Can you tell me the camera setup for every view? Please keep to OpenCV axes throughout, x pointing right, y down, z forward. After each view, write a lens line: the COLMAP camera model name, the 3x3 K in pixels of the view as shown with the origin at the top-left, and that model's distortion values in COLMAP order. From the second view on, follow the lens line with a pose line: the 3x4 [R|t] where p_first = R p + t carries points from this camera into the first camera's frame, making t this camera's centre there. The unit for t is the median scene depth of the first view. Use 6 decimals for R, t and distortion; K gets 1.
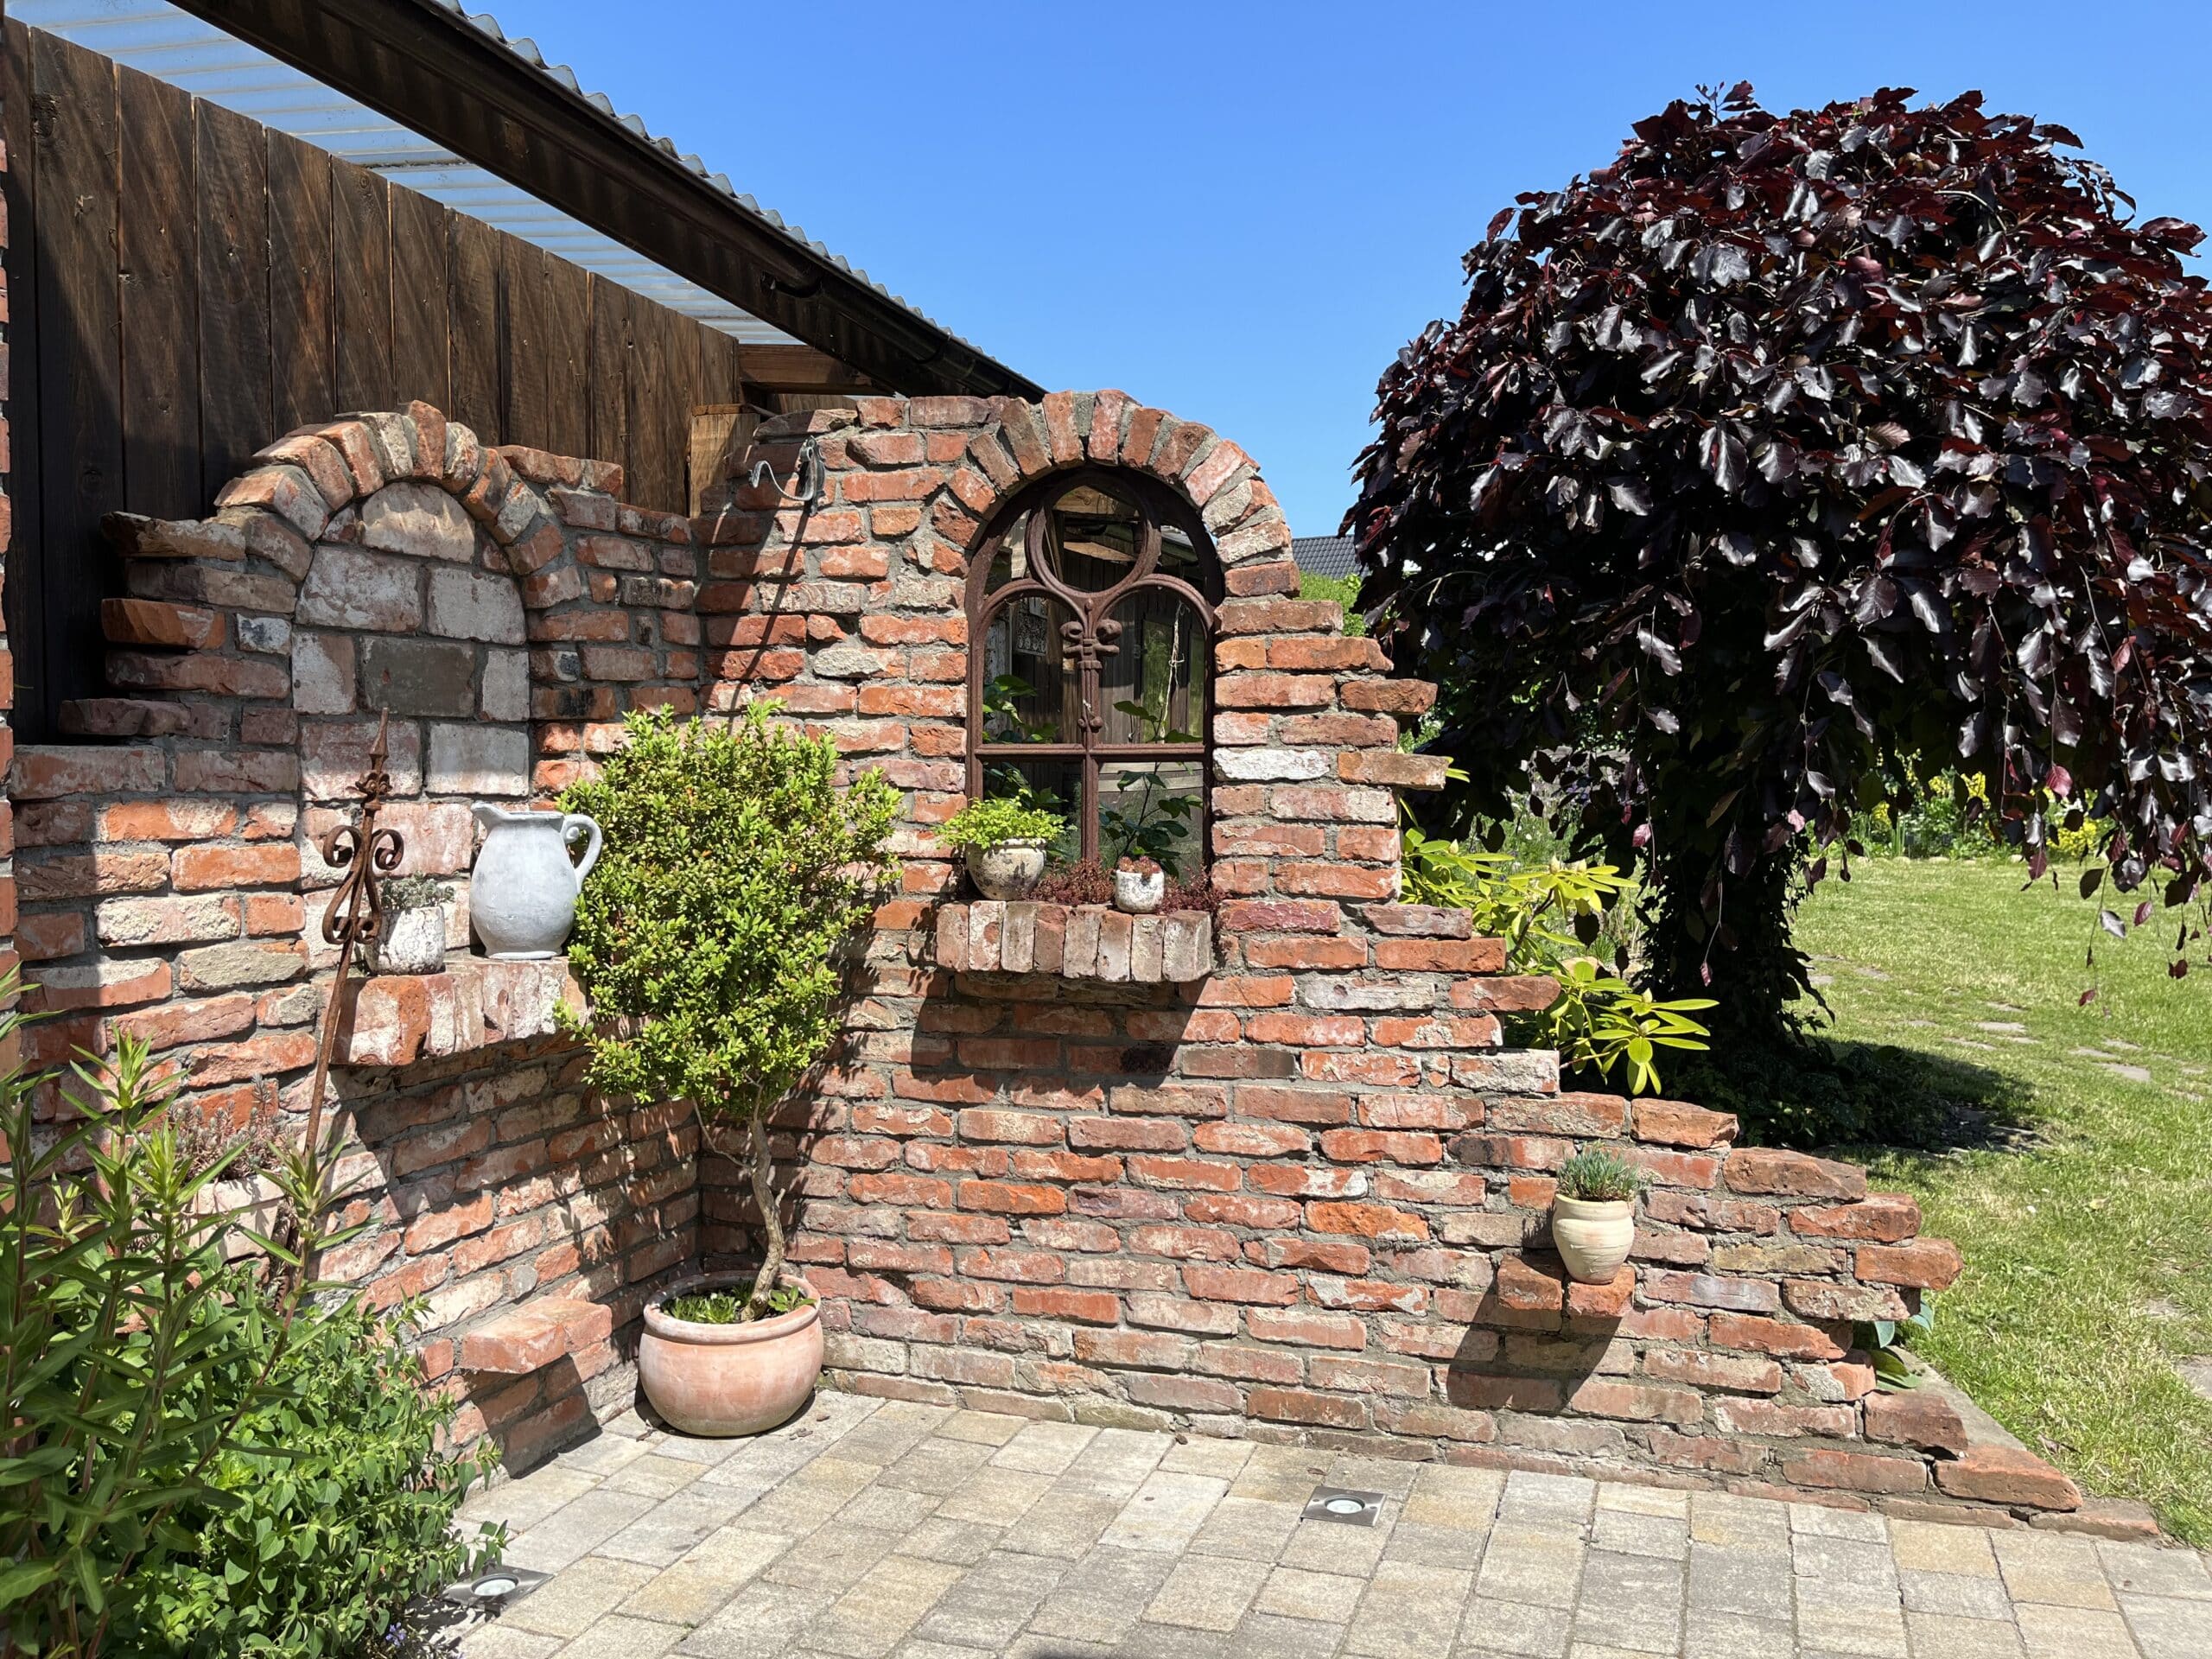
lens RADIAL K [[1669.5, 0, 1107.8], [0, 1669.5, 834.3], [0, 0, 1]] dist [0.071110, -0.111063]
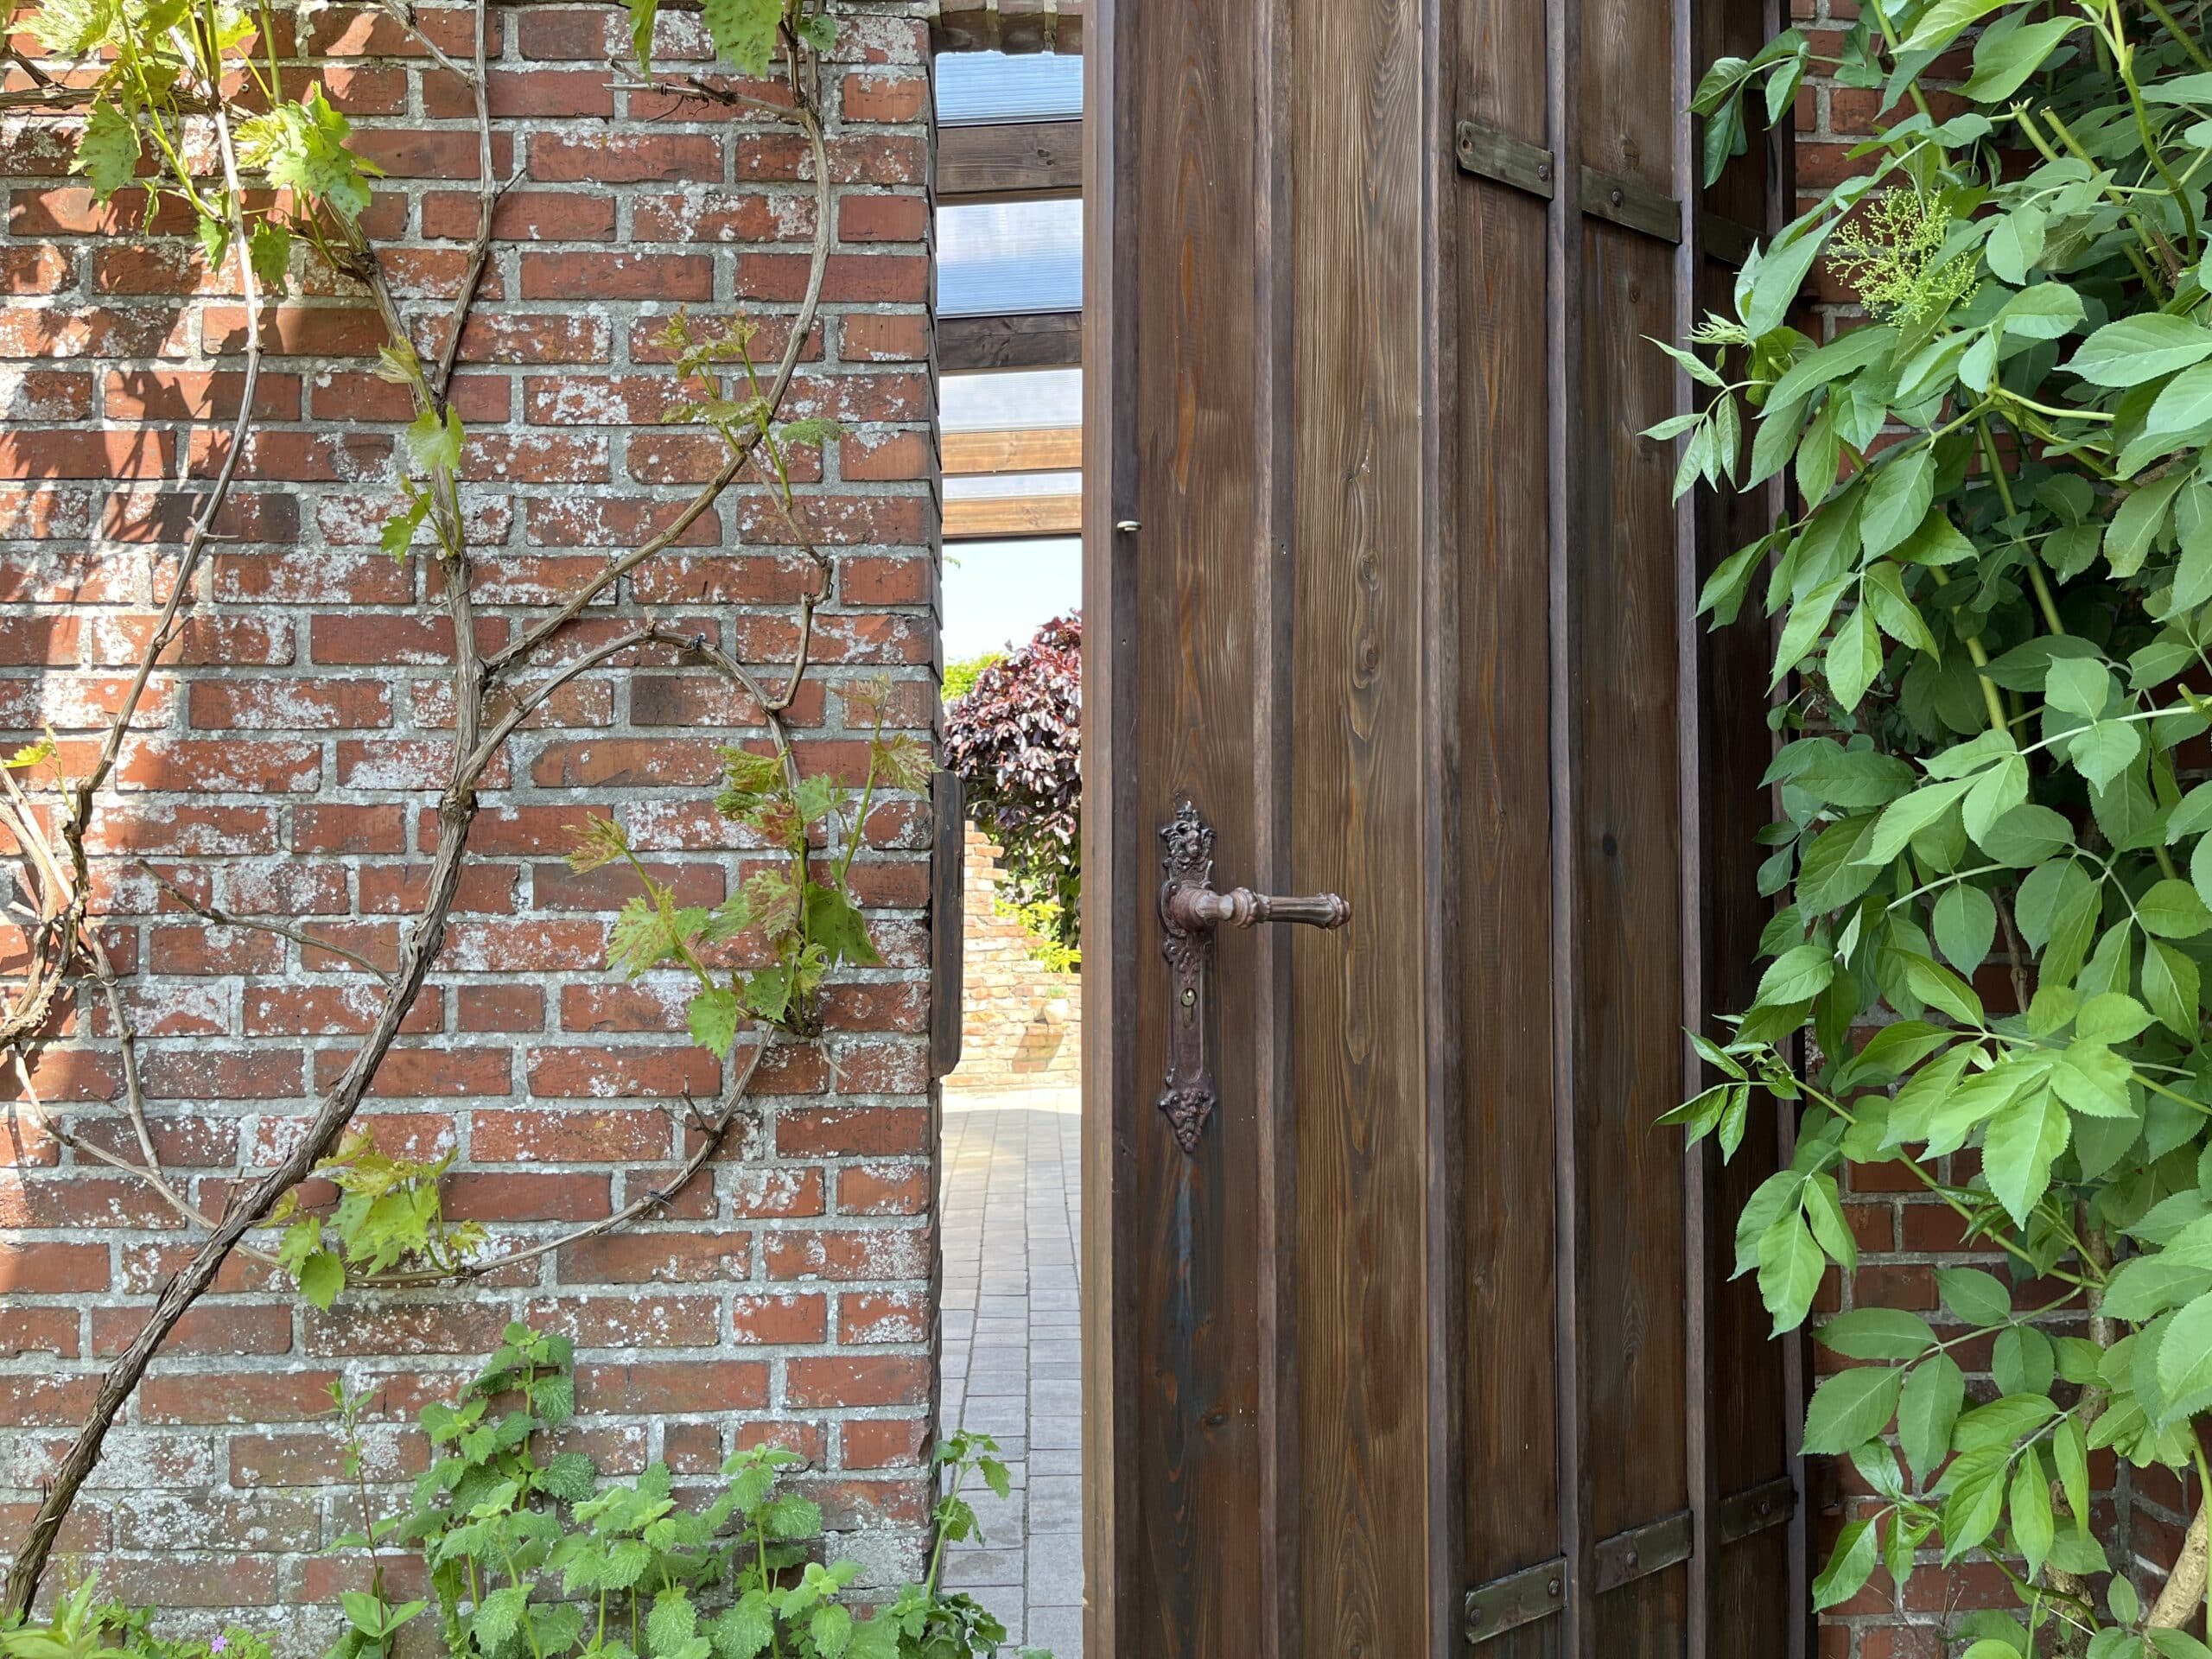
lens RADIAL K [[1669.5, 0, 1107.8], [0, 1669.5, 834.3], [0, 0, 1]] dist [0.071110, -0.111063]
pose [[0.921164, 0.016454, 0.388827, -0.791810], [0.016505, 0.996555, -0.081273, 0.135696], [-0.388824, 0.081284, 0.917719, -1.834748]]
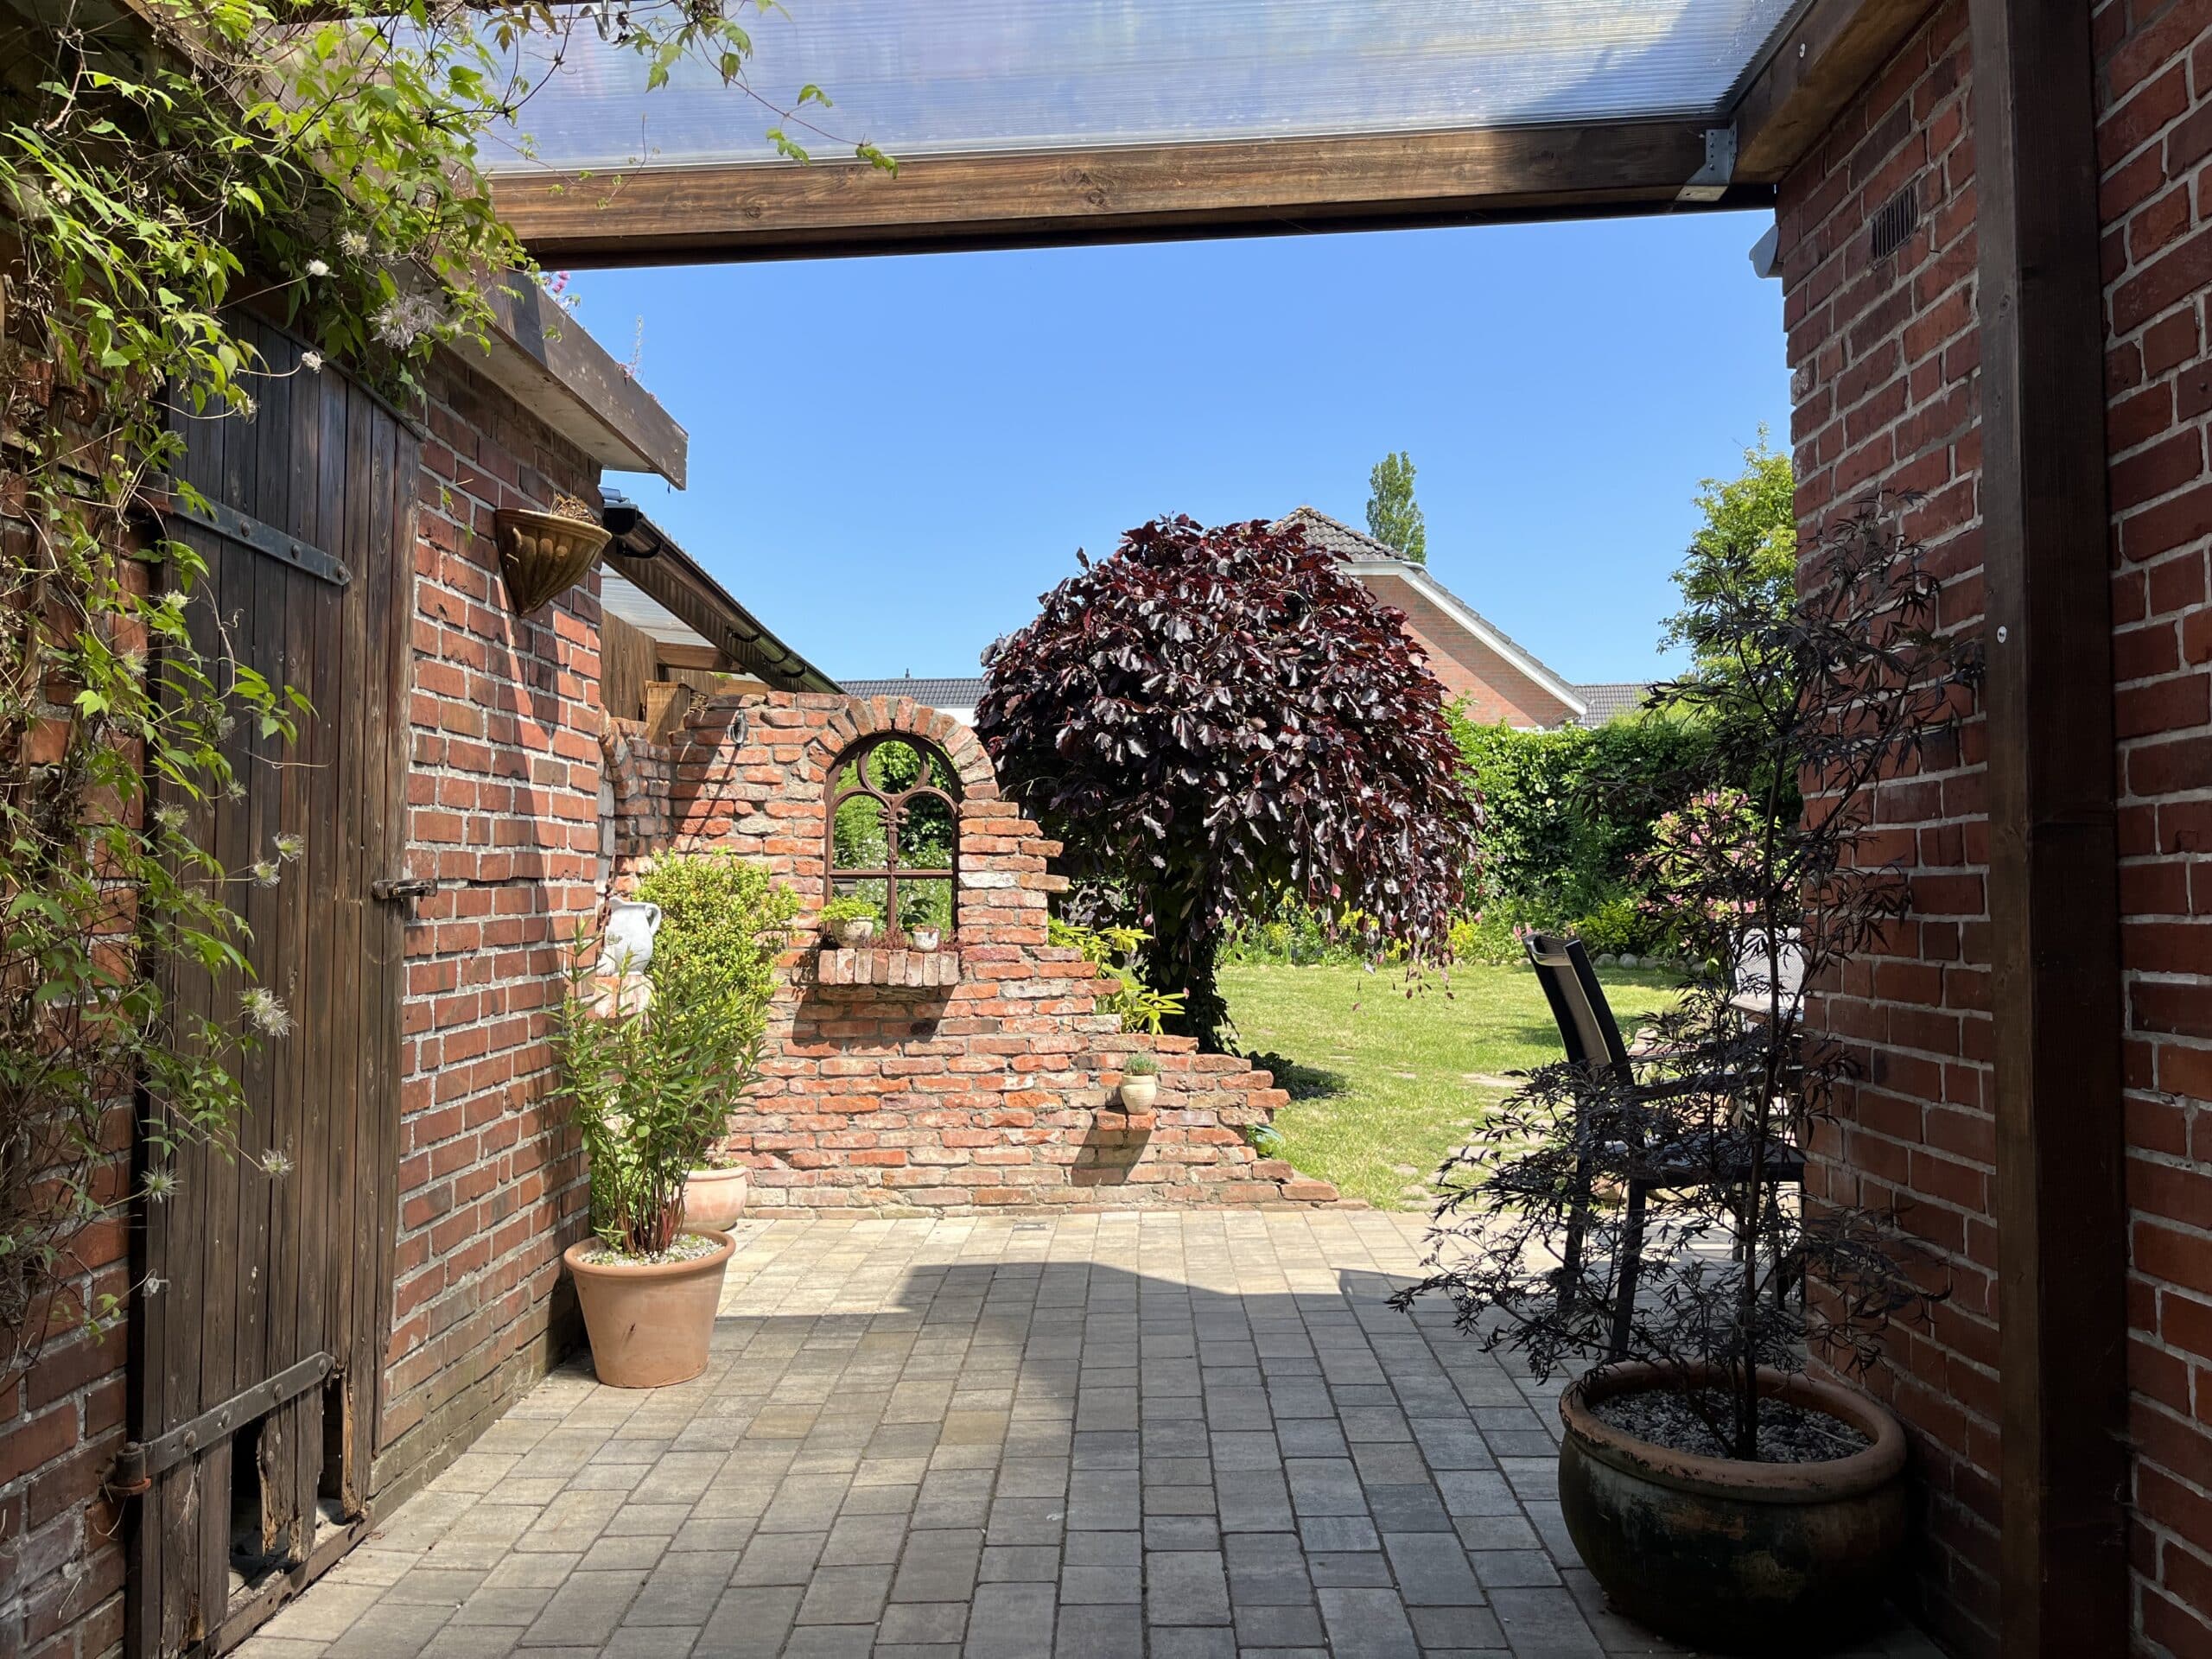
lens RADIAL K [[1669.5, 0, 1107.8], [0, 1669.5, 834.3], [0, 0, 1]] dist [0.071110, -0.111063]
pose [[0.947786, 0.014334, 0.318585, -0.388855], [0.011935, 0.996695, -0.080349, 0.064264], [-0.318684, 0.079956, 0.944483, -0.930890]]
